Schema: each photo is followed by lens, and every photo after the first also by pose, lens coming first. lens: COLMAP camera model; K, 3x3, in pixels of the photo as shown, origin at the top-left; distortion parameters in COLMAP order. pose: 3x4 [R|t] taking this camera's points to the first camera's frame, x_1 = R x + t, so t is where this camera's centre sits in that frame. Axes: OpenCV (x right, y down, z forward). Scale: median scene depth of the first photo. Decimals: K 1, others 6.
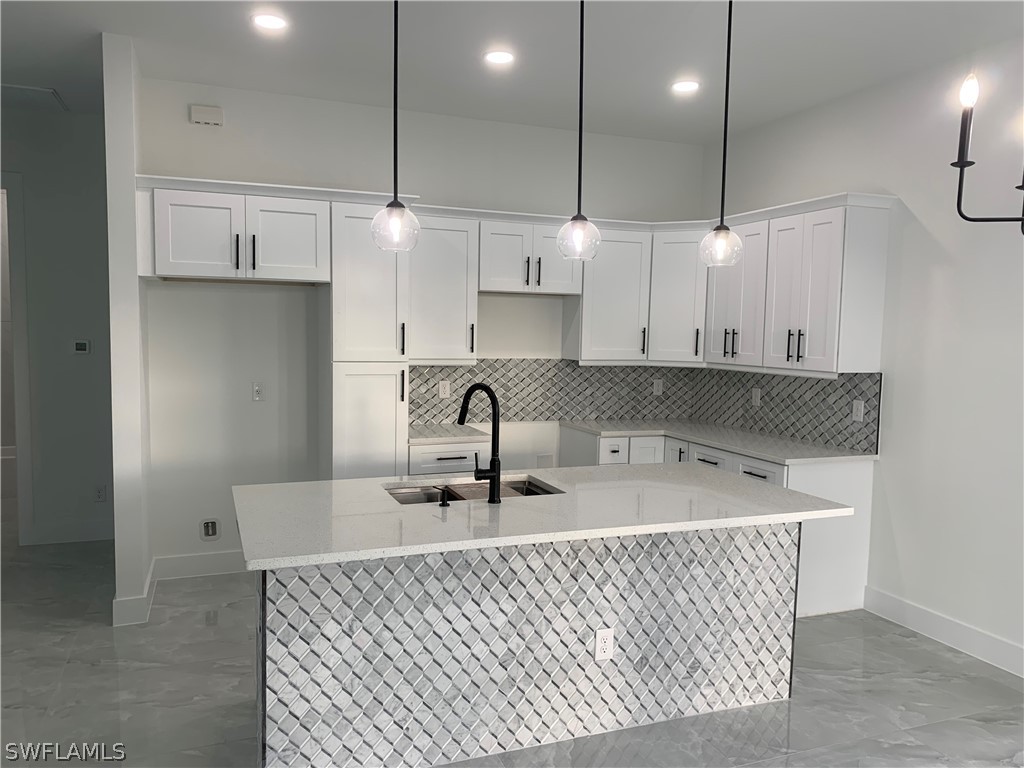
lens RADIAL K [[769.4, 0, 510.6], [0, 769.4, 400.7], [0, 0, 1]] dist [0.113754, -0.293671]
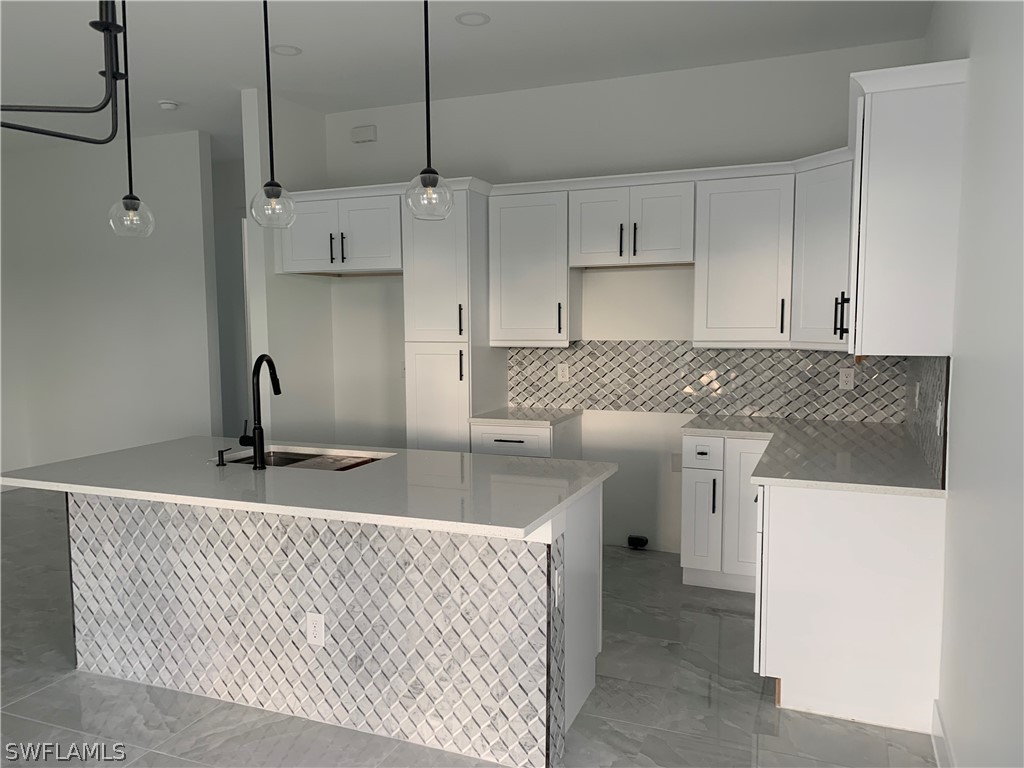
lens RADIAL K [[776.2, 0, 512.0], [0, 776.2, 384.0], [0, 0, 1]] dist [0.024470, -0.030729]
pose [[0.723180, 0.033158, -0.689863, 0.934037], [-0.042502, 0.999090, 0.003465, -0.002304], [0.689350, 0.026815, 0.723932, 0.454920]]
